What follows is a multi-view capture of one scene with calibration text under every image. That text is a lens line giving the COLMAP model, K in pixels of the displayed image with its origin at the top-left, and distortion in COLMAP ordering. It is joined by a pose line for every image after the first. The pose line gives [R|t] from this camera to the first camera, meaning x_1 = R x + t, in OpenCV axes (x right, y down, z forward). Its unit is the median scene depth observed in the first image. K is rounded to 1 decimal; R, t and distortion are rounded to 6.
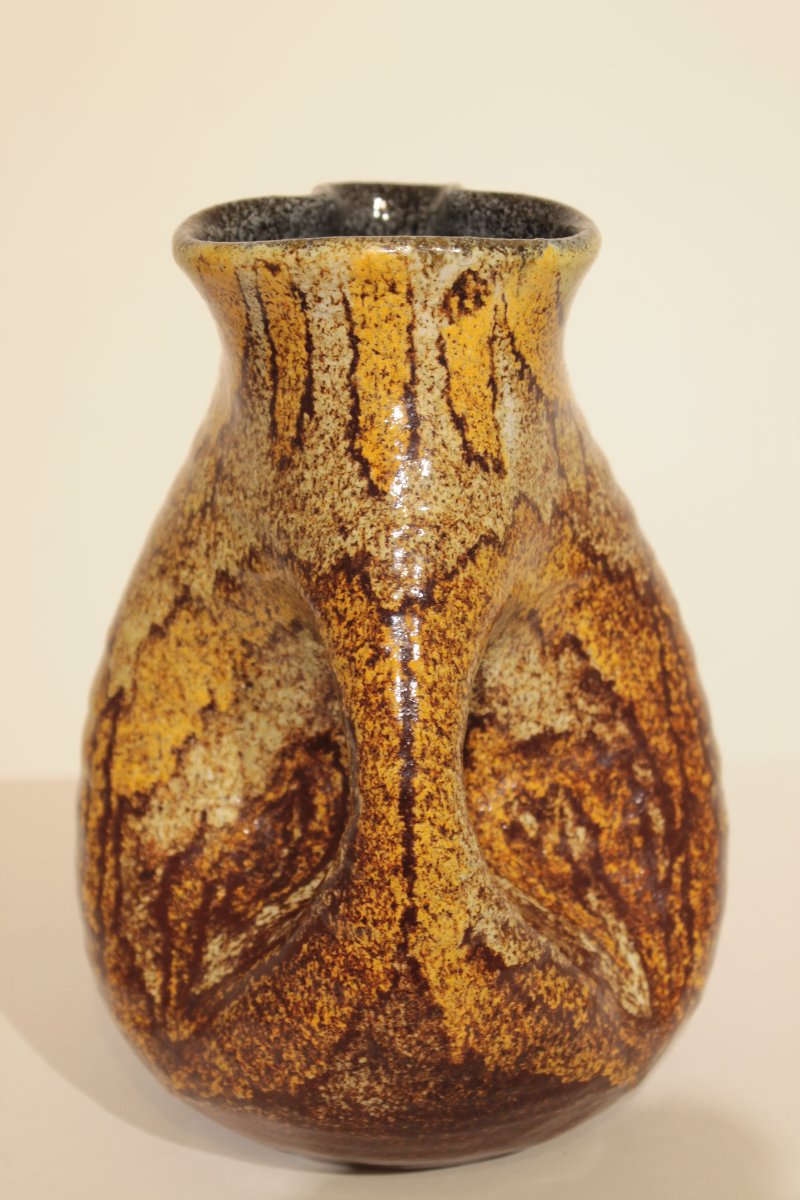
lens RADIAL K [[2193.6, 0, 402.6], [0, 2193.6, 598.1], [0, 0, 1]] dist [0.004568, 0.000000]
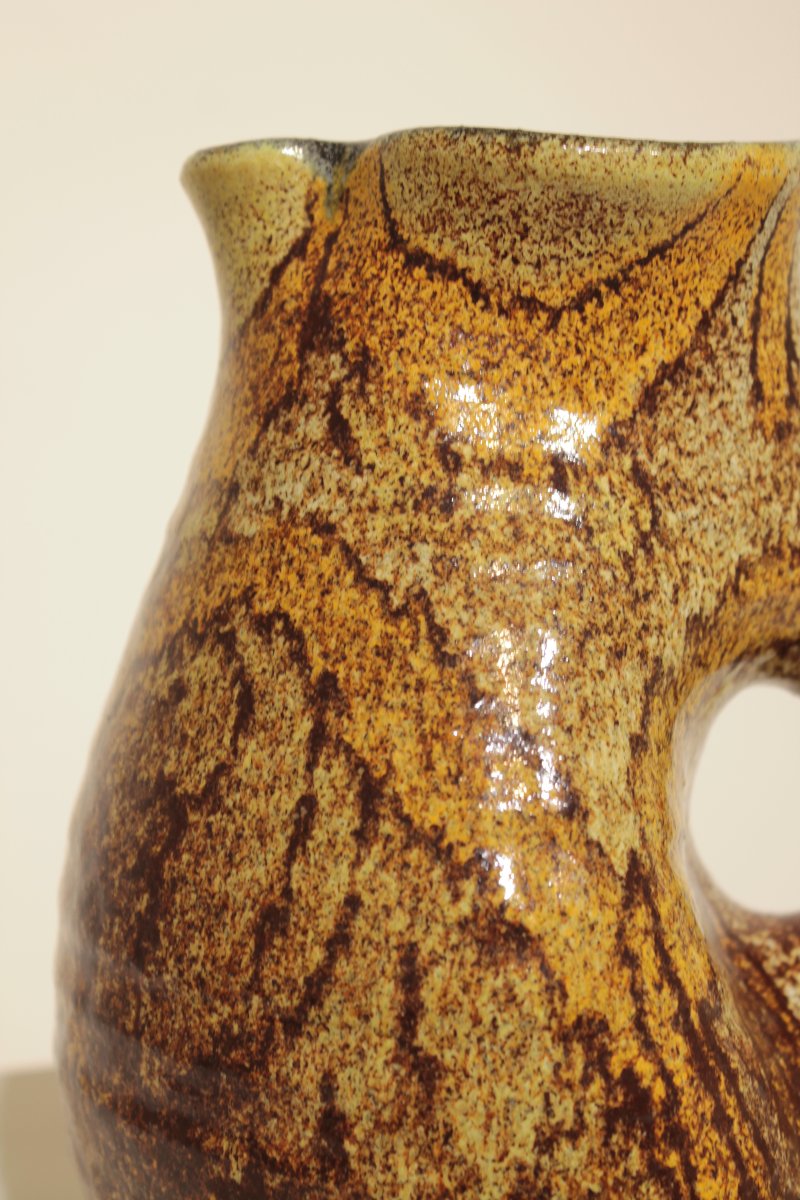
lens RADIAL K [[2193.6, 0, 402.8], [0, 2193.6, 601.4], [0, 0, 1]] dist [0.004568, 0.000000]
pose [[-0.057673, -0.077587, 0.995316, -0.835434], [0.305855, 0.947662, 0.091594, -0.117942], [-0.950330, 0.309705, -0.030924, 1.183112]]
